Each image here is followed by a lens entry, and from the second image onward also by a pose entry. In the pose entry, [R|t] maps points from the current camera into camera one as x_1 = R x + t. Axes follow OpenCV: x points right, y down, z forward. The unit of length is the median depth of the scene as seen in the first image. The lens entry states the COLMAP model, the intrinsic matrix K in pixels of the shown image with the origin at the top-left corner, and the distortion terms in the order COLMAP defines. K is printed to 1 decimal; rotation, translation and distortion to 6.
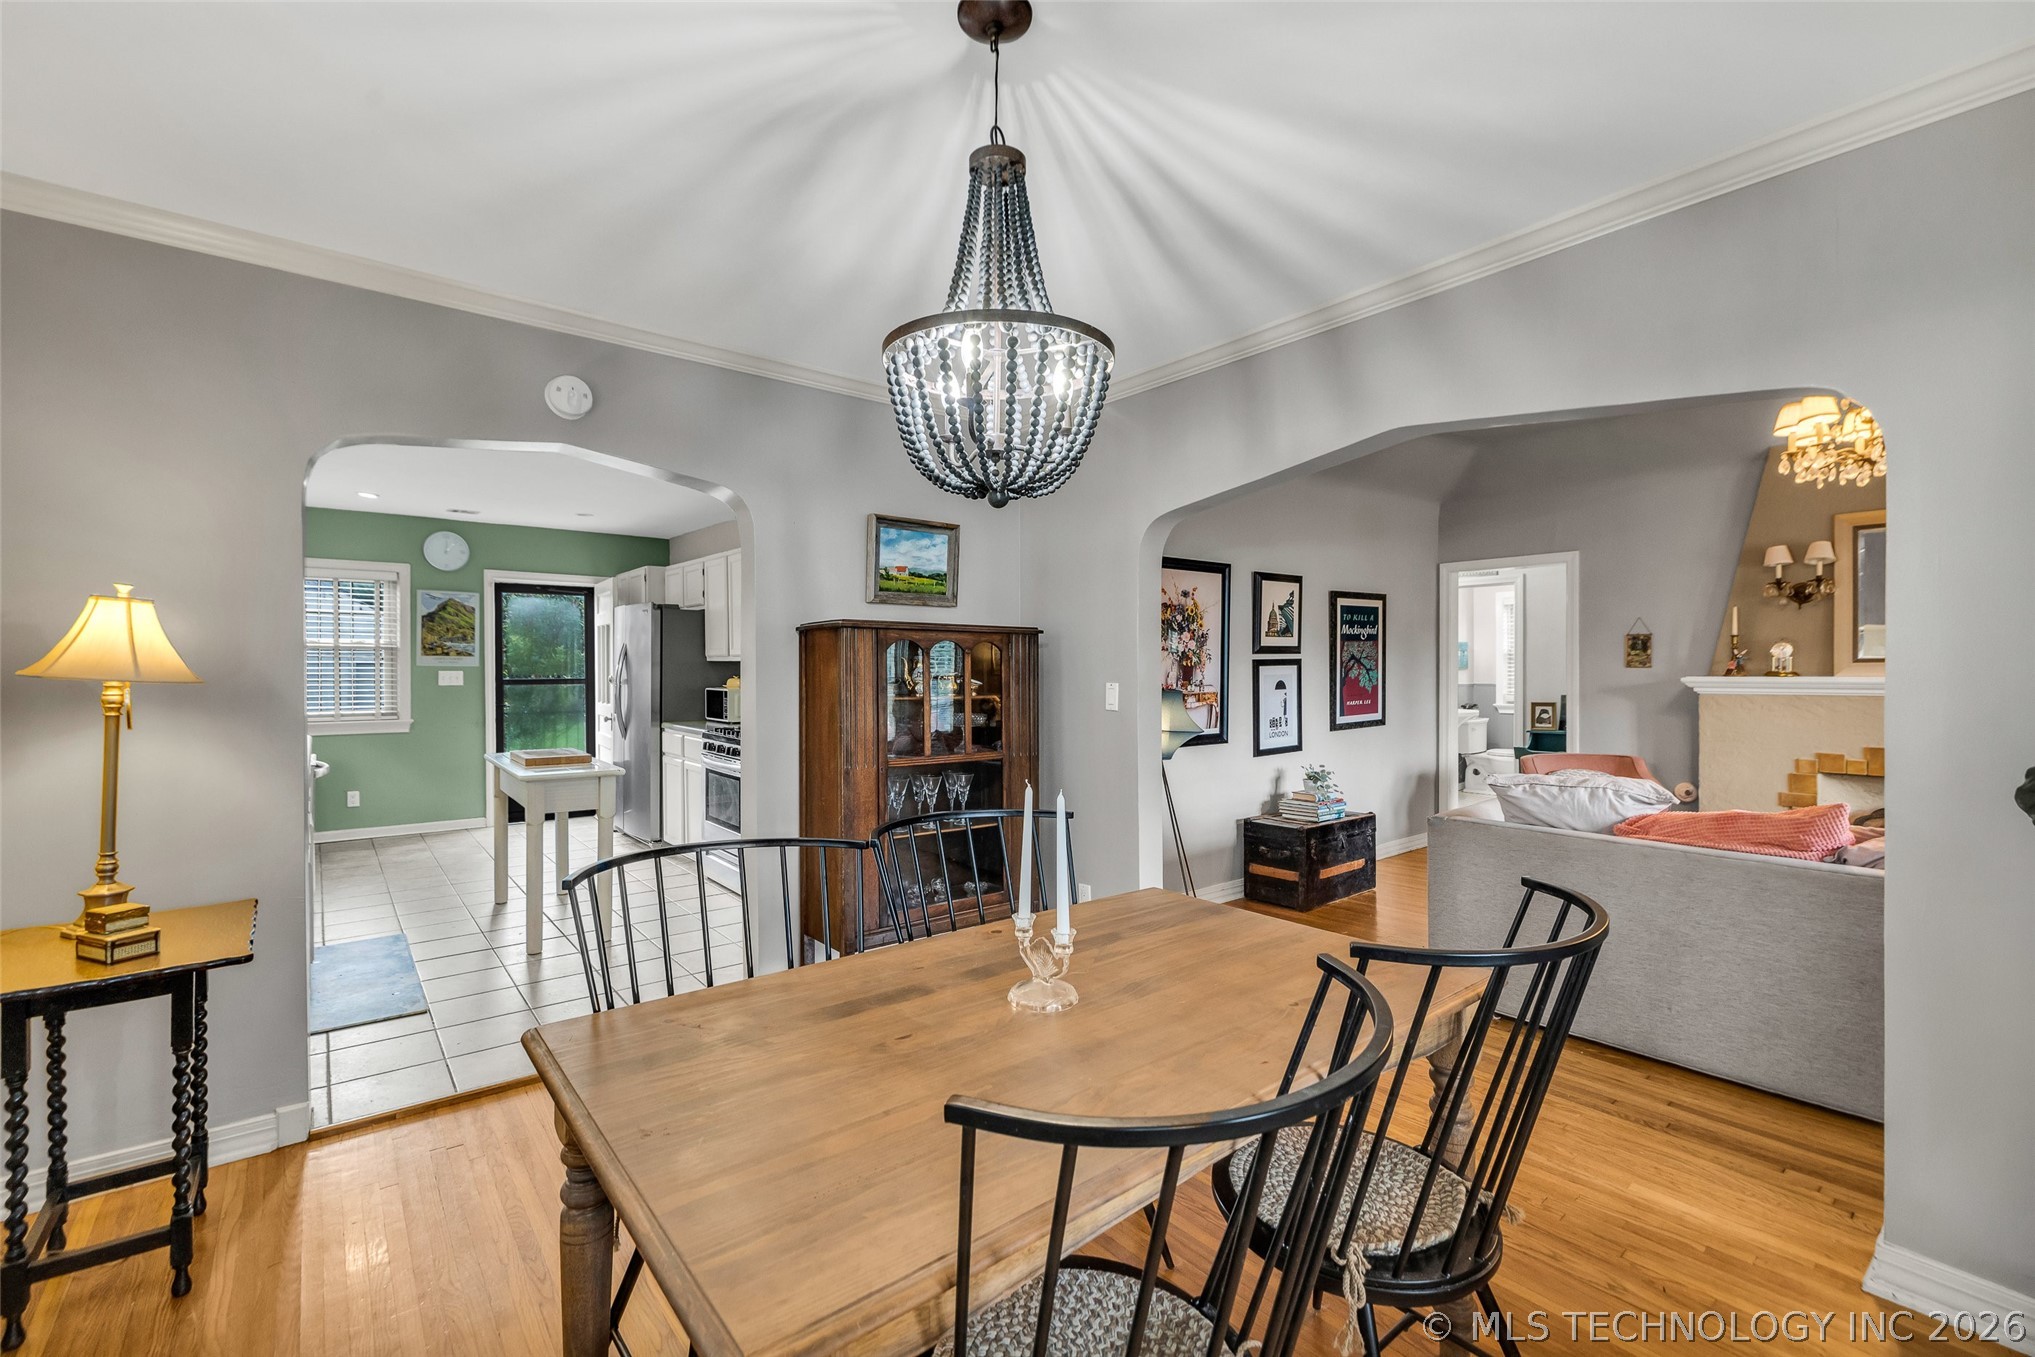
lens RADIAL K [[869.3, 0, 1008.7], [0, 869.3, 667.2], [0, 0, 1]] dist [0.000288, -0.000010]
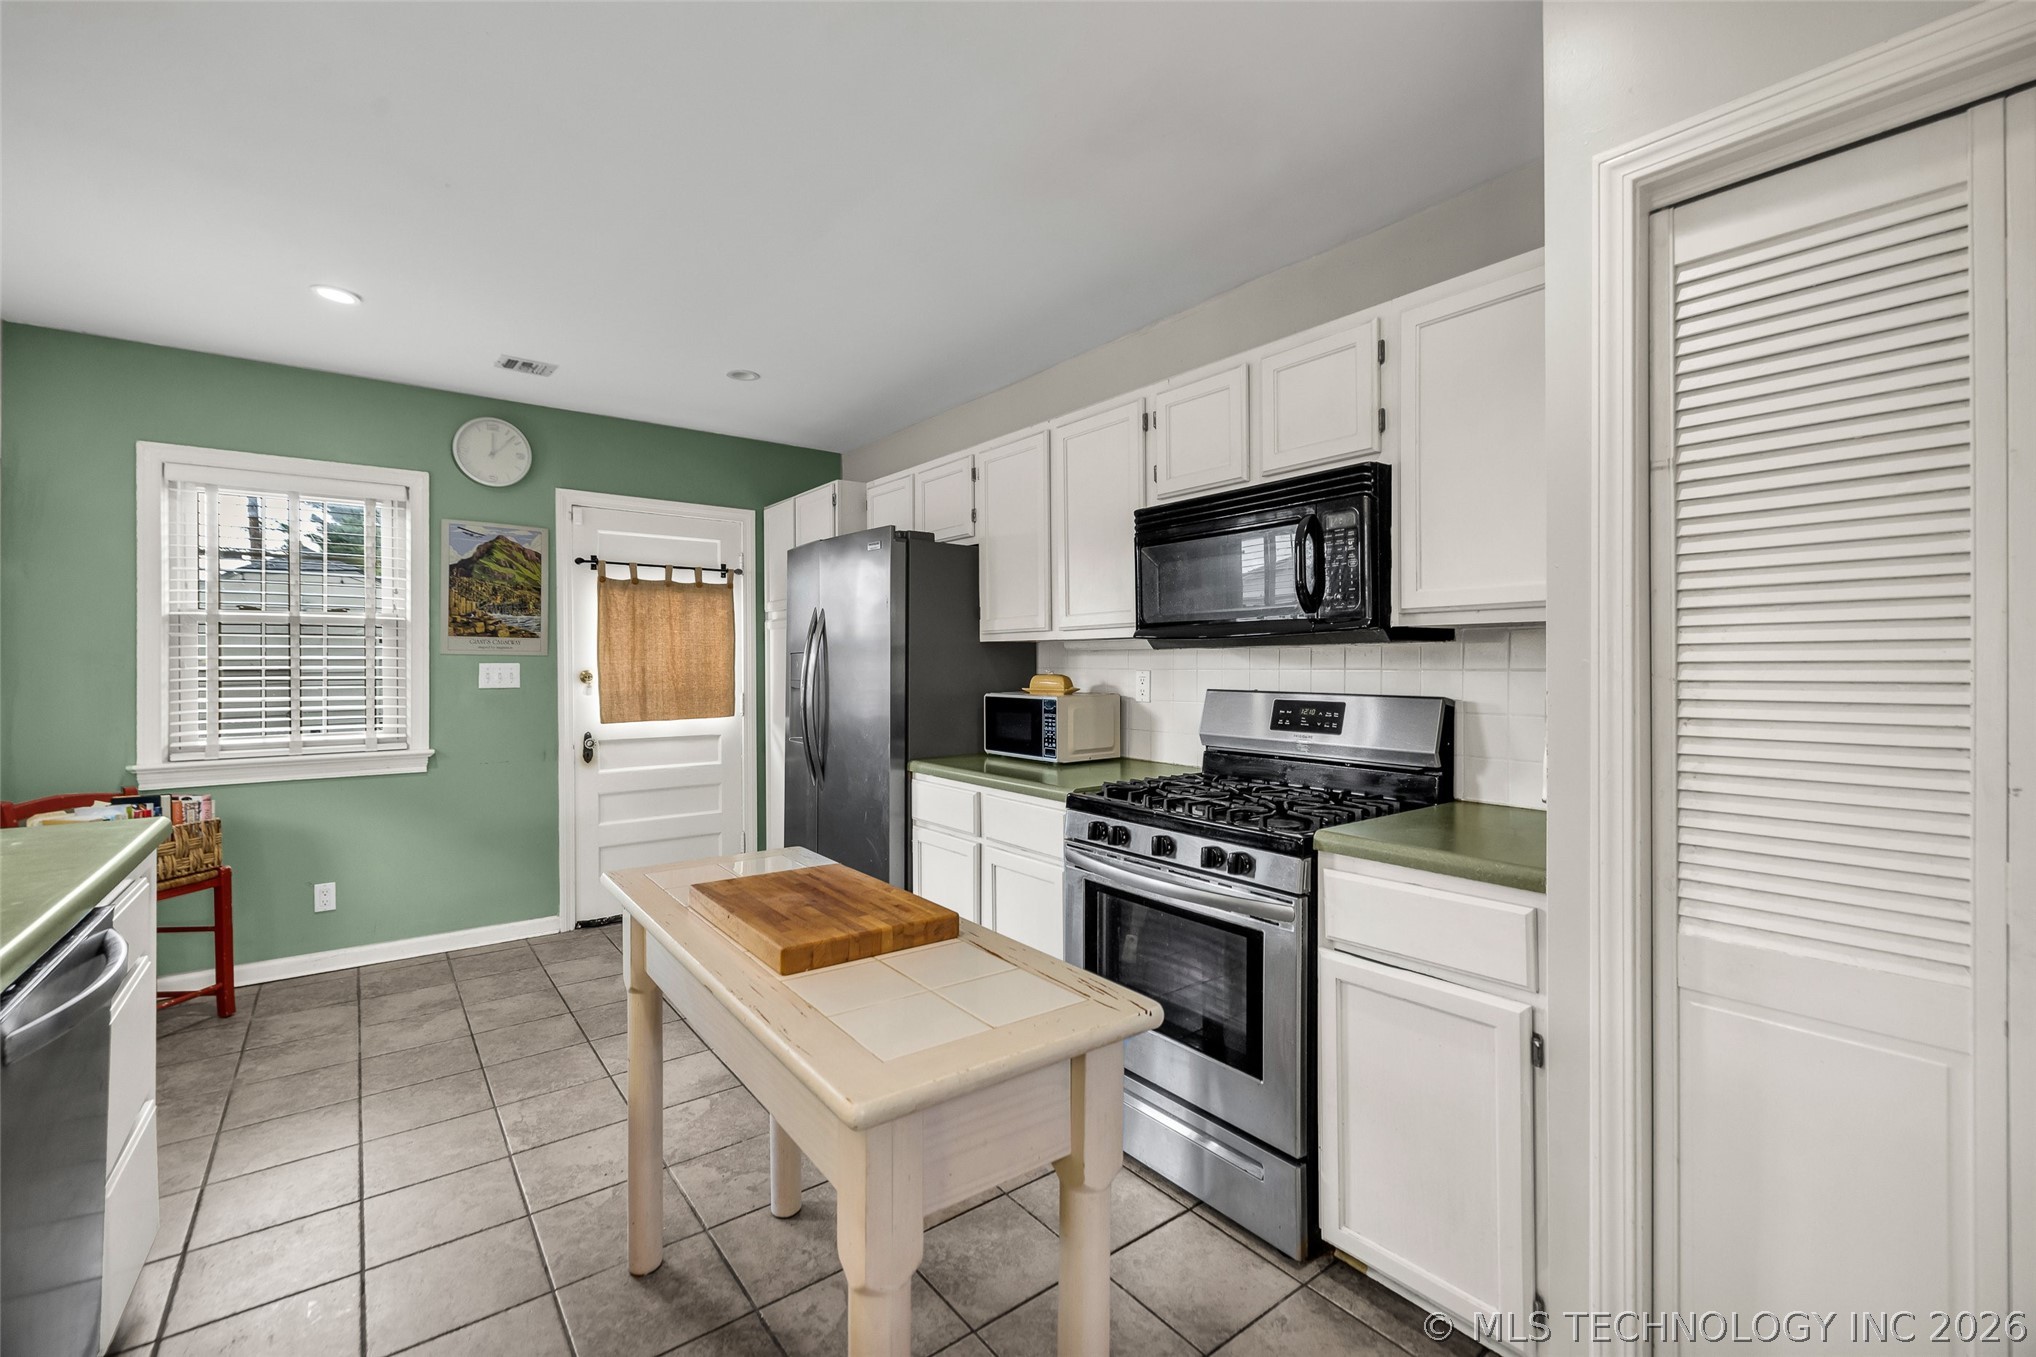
lens RADIAL K [[864.6, 0, 1014.9], [0, 864.6, 662.4], [0, 0, 1]] dist [-0.001370, 0.000465]
pose [[0.999691, -0.000989, -0.024836, -0.299182], [0.000821, 0.999977, -0.006788, 0.008212], [0.024842, 0.006766, 0.999668, 0.455929]]
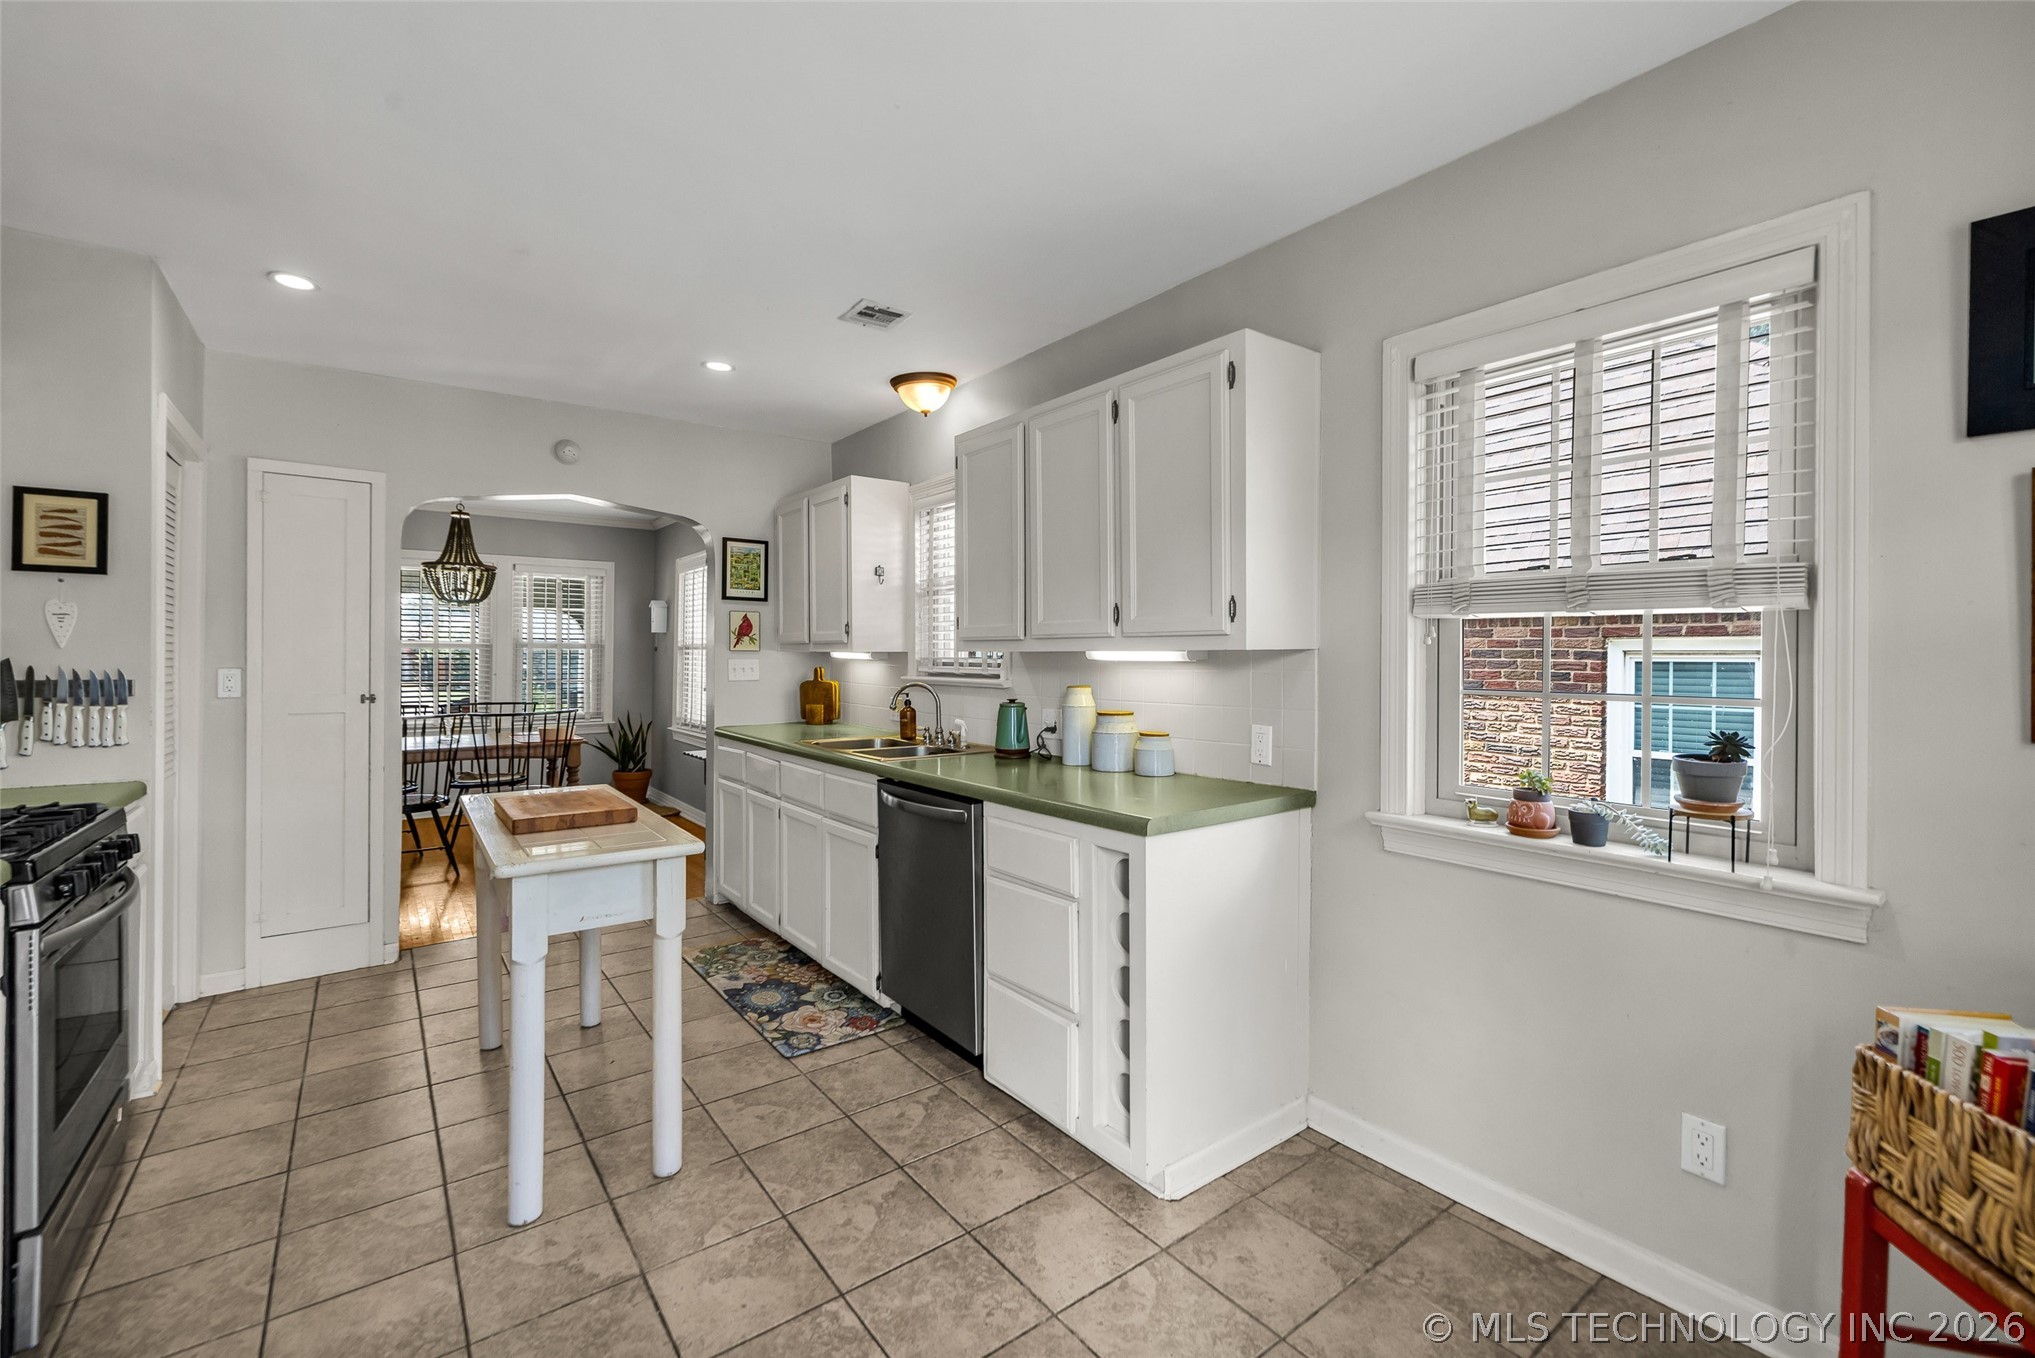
lens RADIAL K [[859.7, 0, 1029.9], [0, 859.7, 671.8], [0, 0, 1]] dist [-0.001056, -0.000160]
pose [[-0.999789, -0.001916, 0.020448, -0.563247], [-0.001502, 0.999794, 0.020243, 0.003587], [-0.020483, 0.020208, -0.999586, 1.038210]]
